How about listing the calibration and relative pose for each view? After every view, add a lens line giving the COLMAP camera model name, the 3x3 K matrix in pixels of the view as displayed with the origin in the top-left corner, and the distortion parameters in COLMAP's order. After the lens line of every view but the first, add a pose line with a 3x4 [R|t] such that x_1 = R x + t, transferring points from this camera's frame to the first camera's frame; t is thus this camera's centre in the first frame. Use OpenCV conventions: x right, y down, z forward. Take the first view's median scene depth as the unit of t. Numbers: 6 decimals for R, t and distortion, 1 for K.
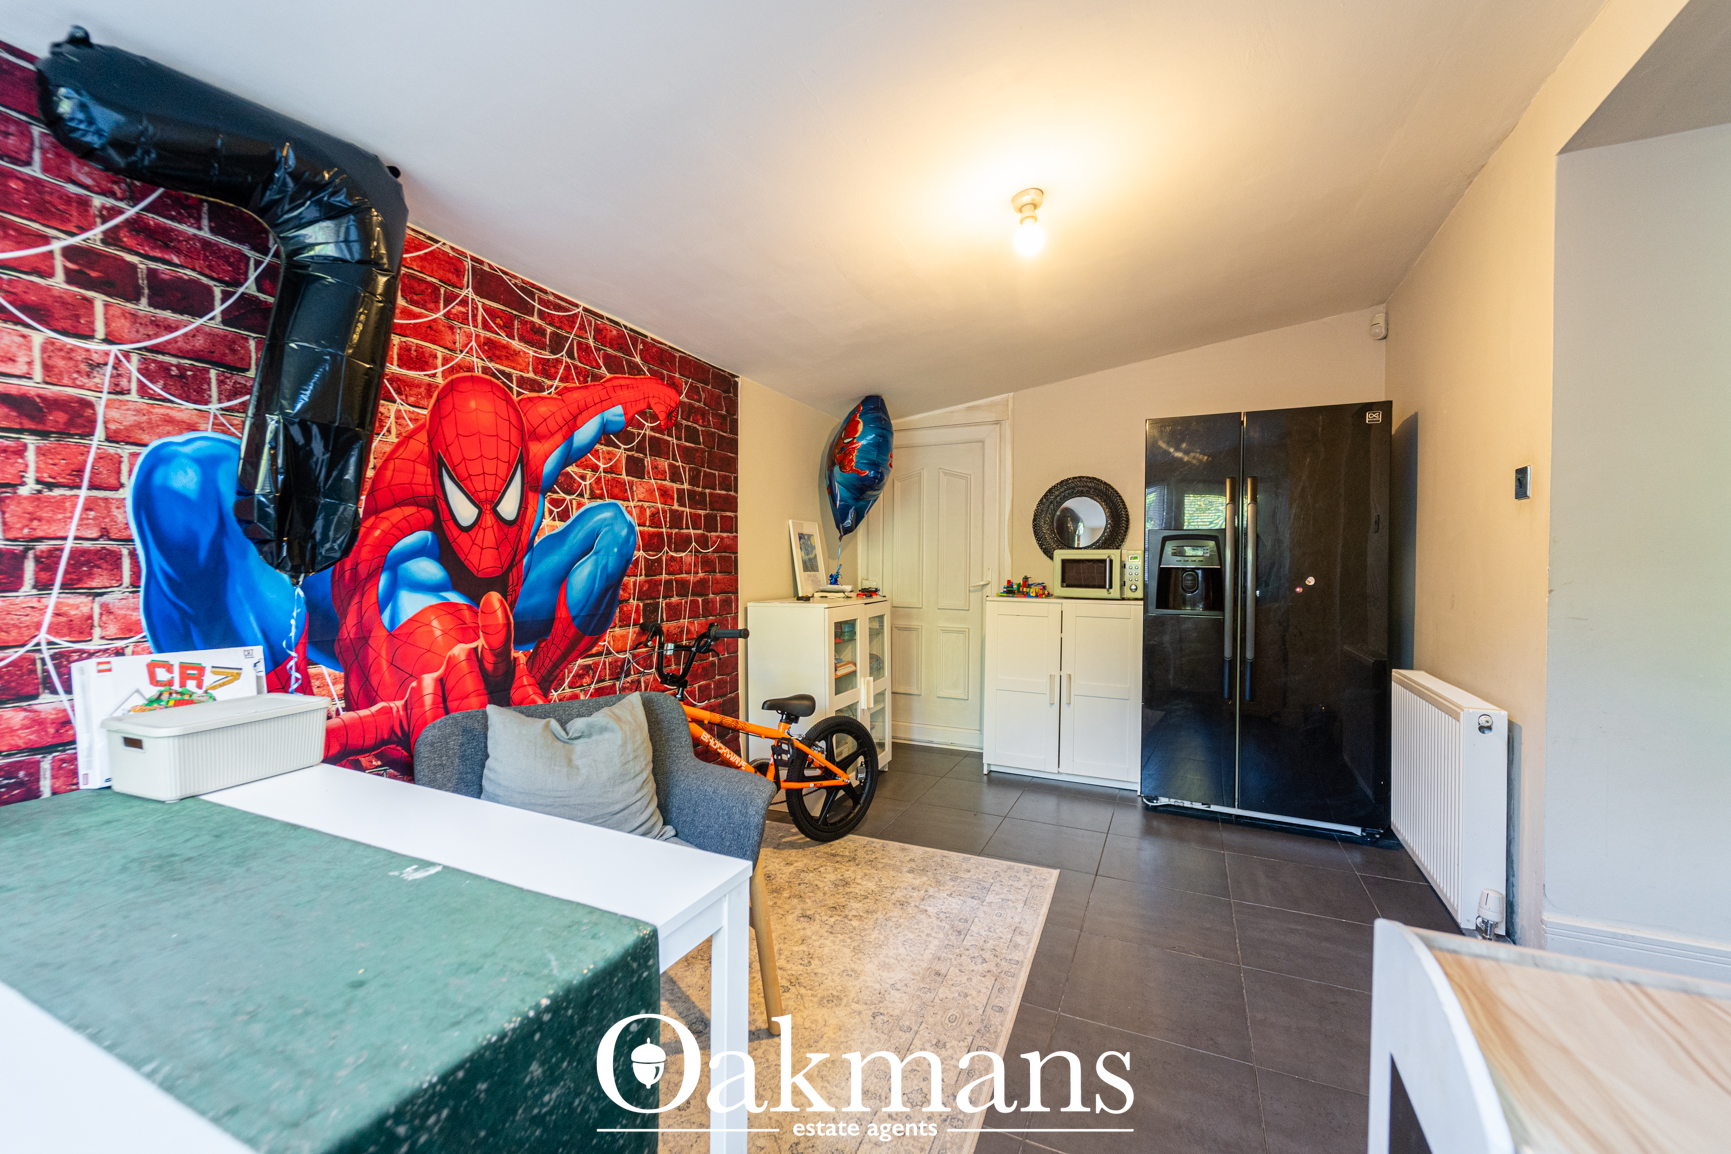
lens RADIAL K [[710.4, 0, 859.0], [0, 710.4, 569.1], [0, 0, 1]] dist [-0.001837, -0.000981]
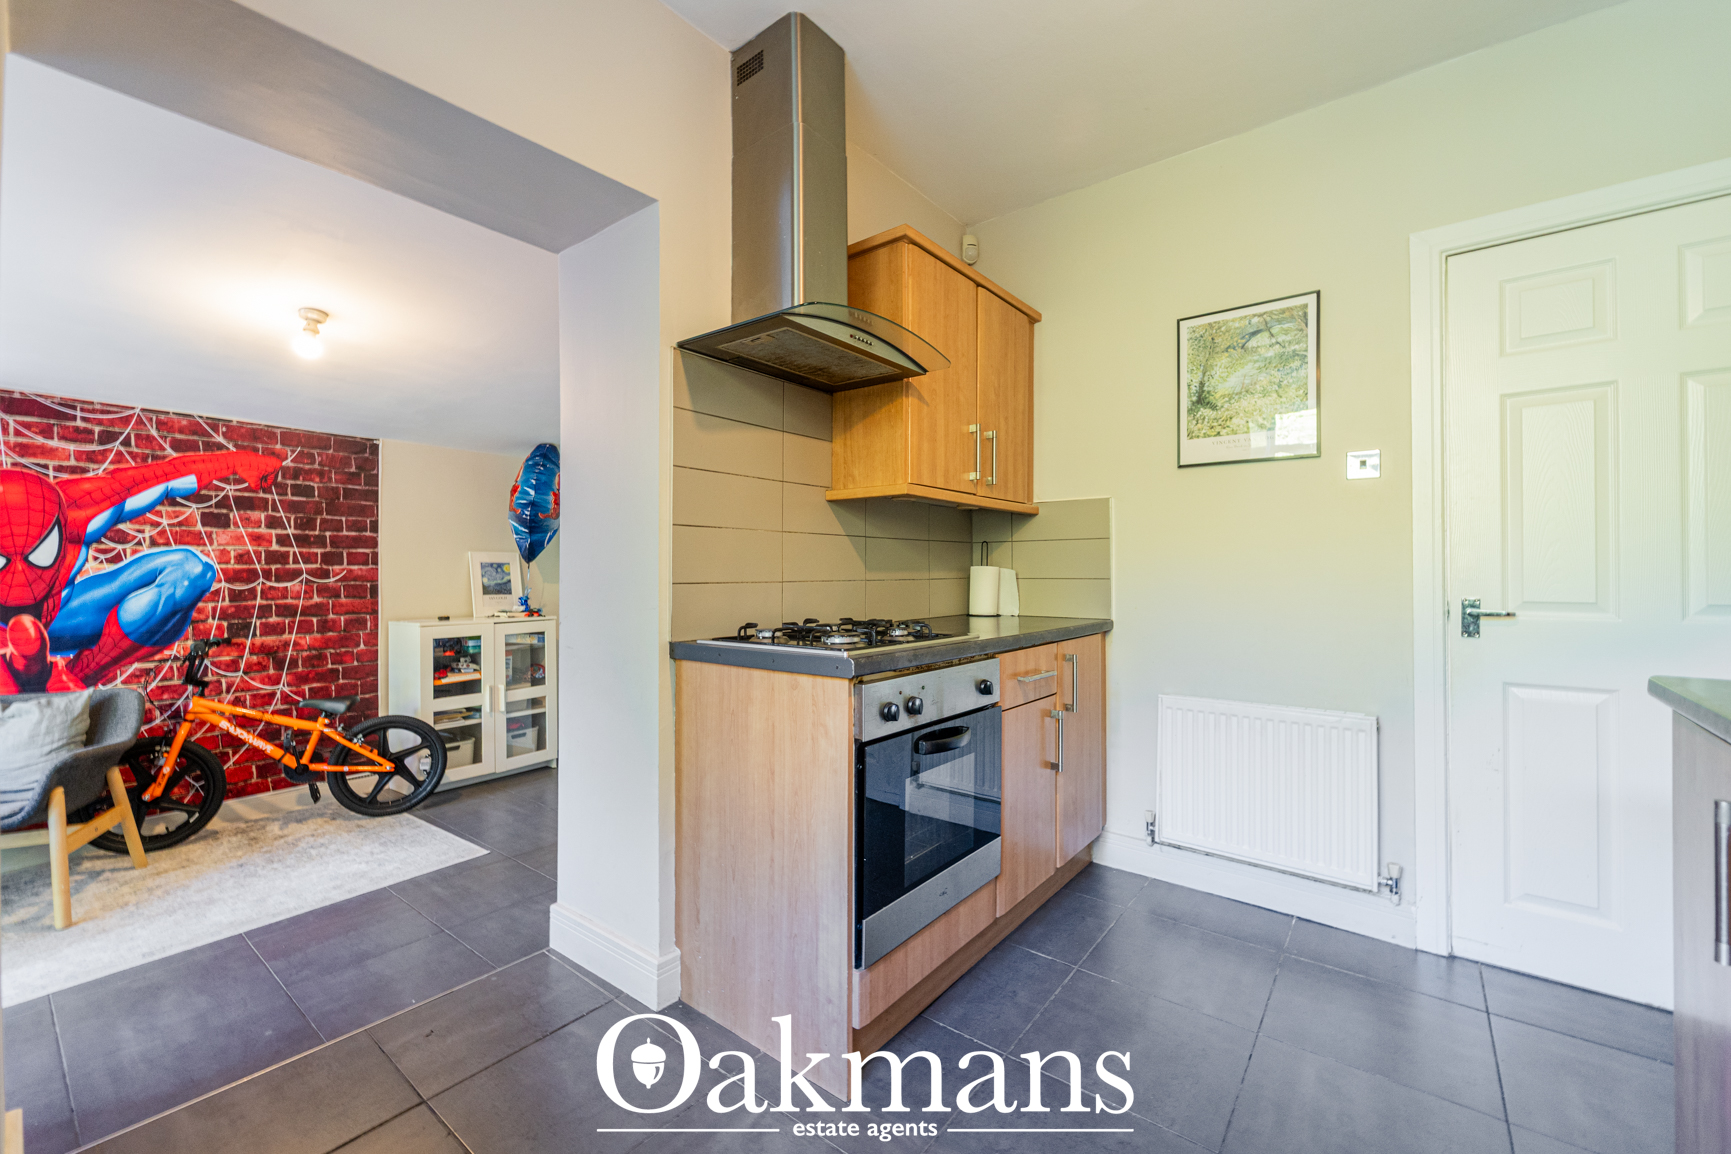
lens RADIAL K [[710.4, 0, 859.0], [0, 710.4, 569.1], [0, 0, 1]] dist [-0.001837, -0.000981]
pose [[0.973040, -0.011737, -0.230338, 1.240030], [0.007497, 0.999786, -0.019271, -0.018433], [0.230515, 0.017024, 0.972920, -0.013345]]
